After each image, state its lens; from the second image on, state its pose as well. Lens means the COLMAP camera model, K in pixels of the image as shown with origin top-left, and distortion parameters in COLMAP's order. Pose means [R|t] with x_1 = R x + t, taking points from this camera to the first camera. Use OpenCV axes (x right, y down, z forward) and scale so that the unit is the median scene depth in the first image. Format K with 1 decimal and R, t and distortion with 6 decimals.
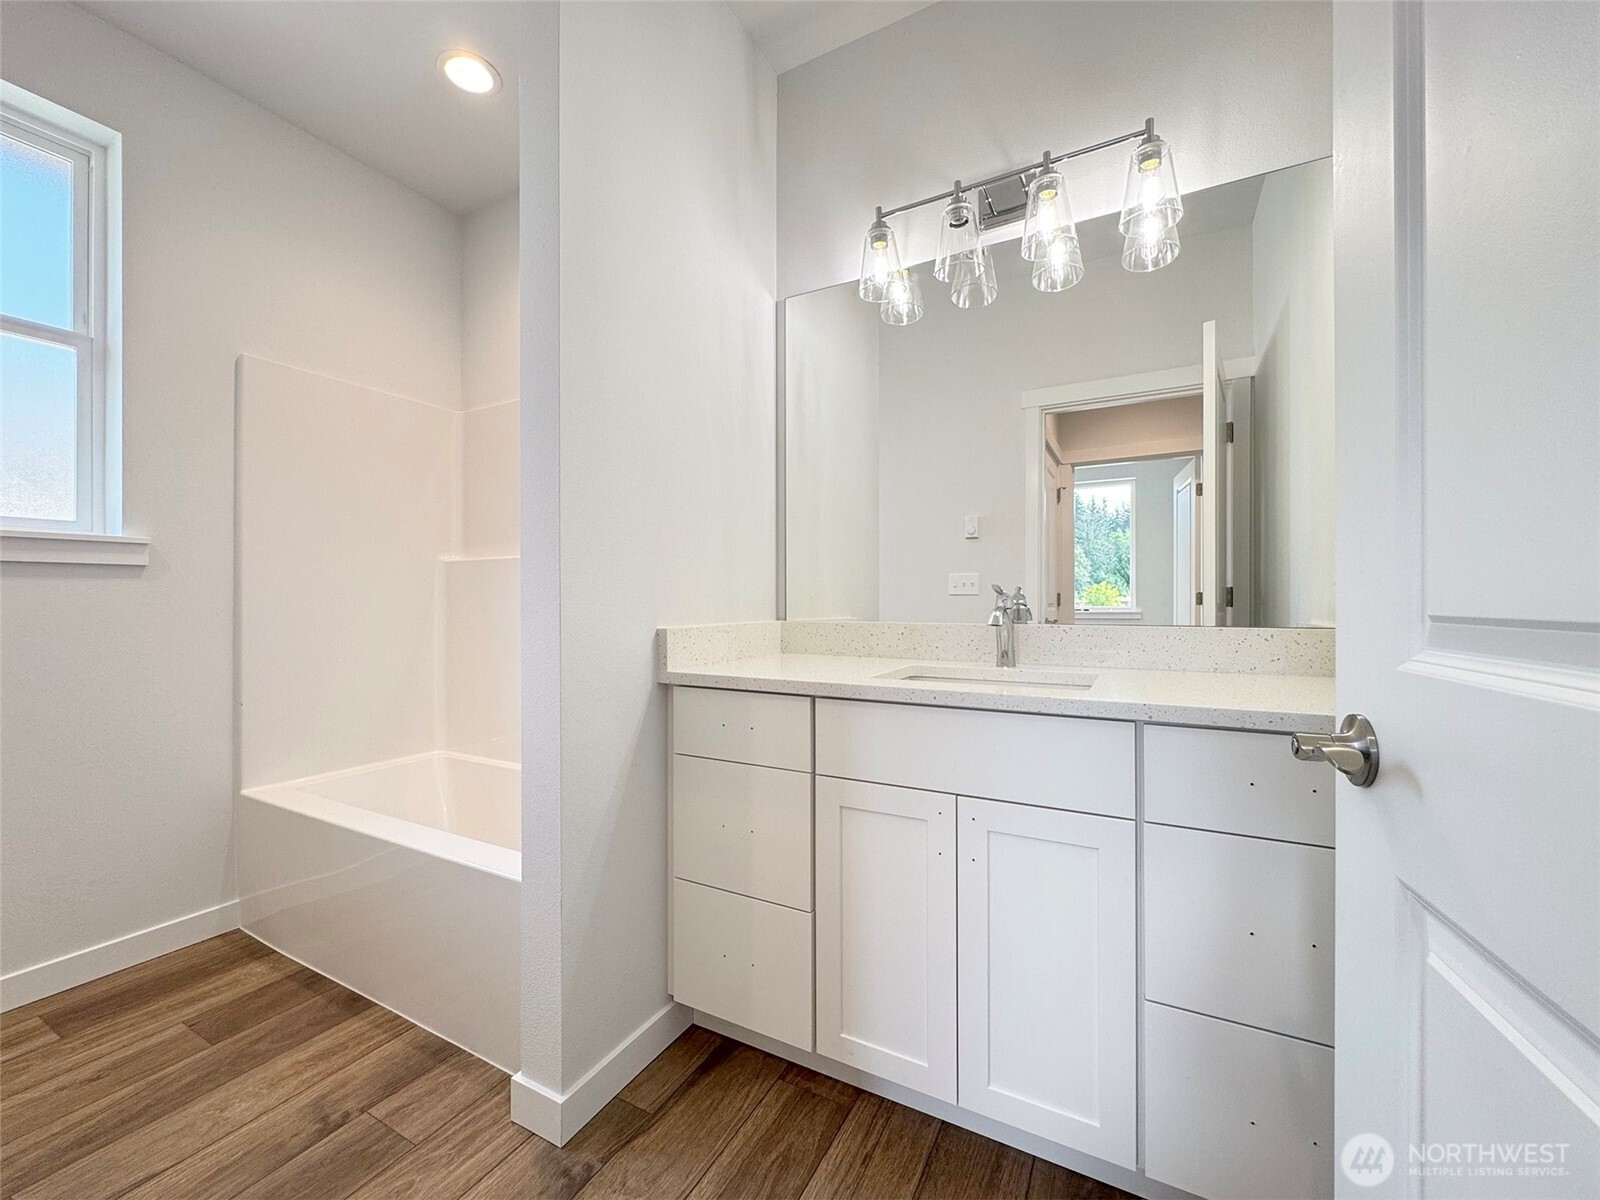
lens RADIAL K [[650.4, 0, 800.0], [0, 650.4, 600.0], [0, 0, 1]] dist [0.000998, -0.000292]
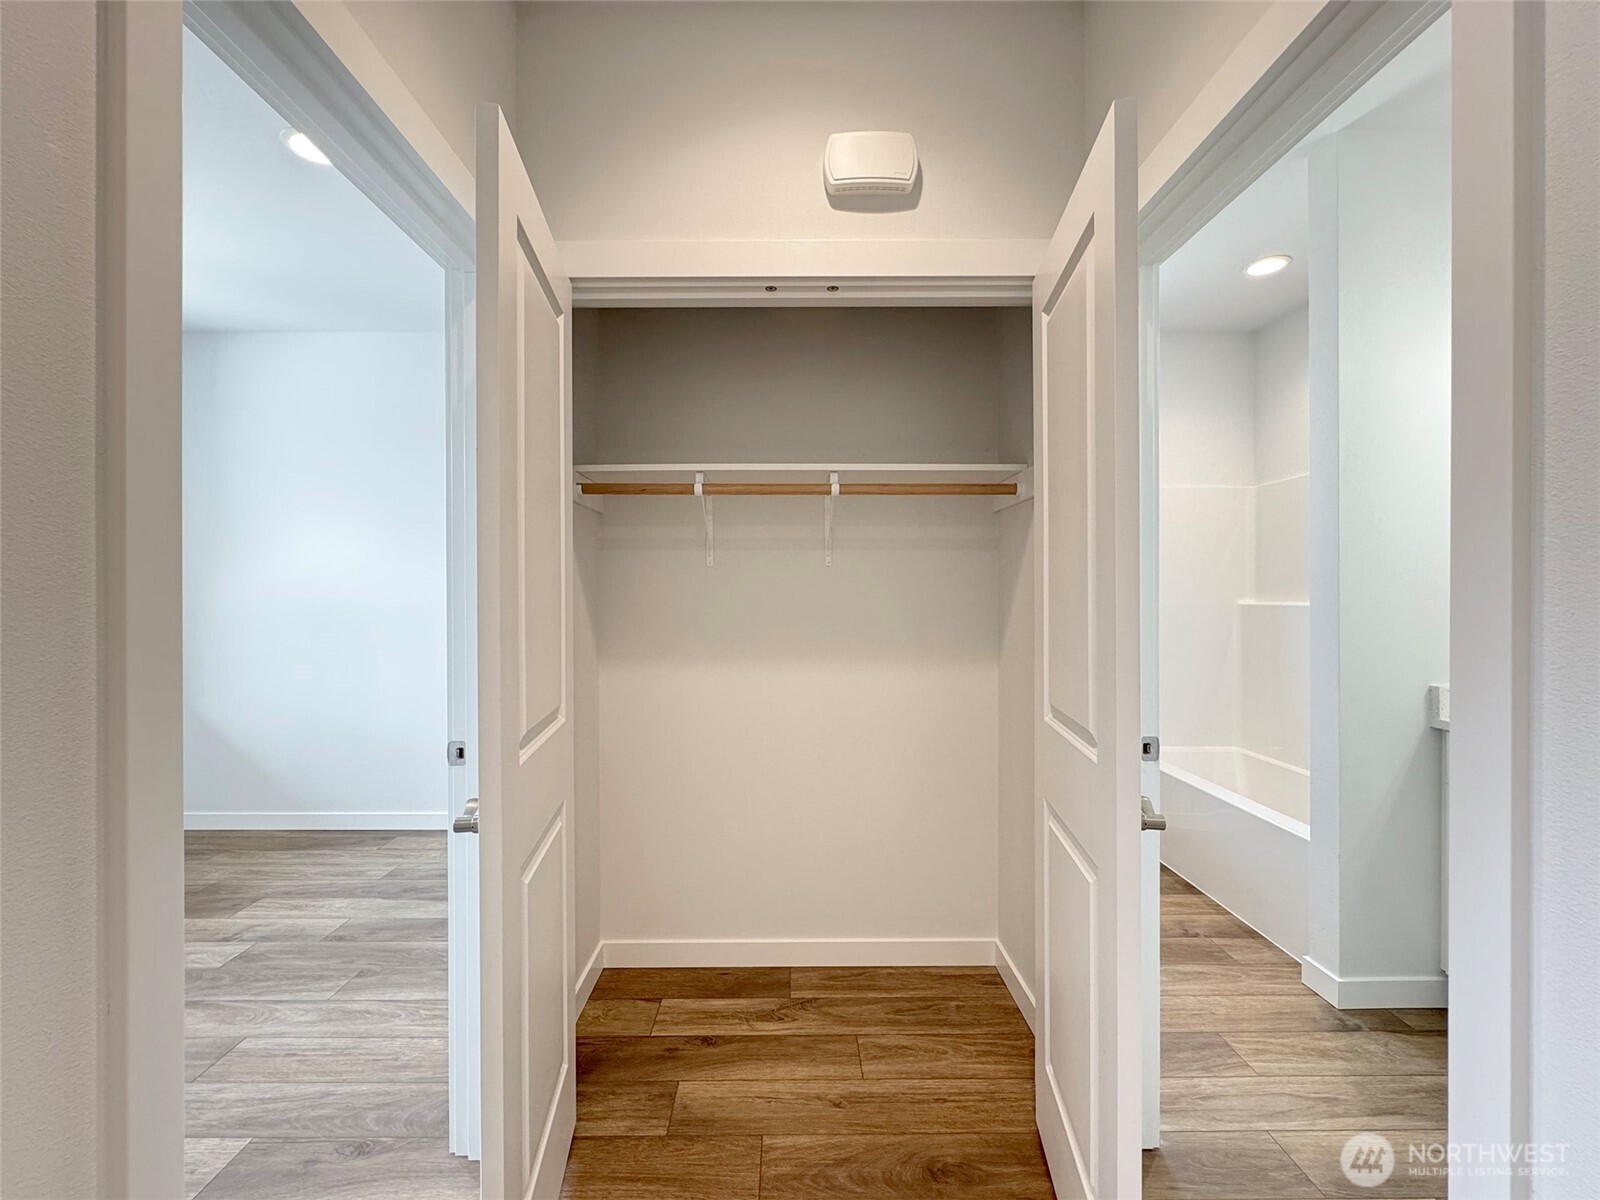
lens RADIAL K [[650.4, 0, 800.0], [0, 650.4, 600.0], [0, 0, 1]] dist [0.000998, -0.000292]
pose [[0.481027, 0.002966, -0.876701, 0.324770], [0.001686, 0.999989, 0.004308, -0.138716], [0.876704, -0.003550, 0.481016, -0.758527]]
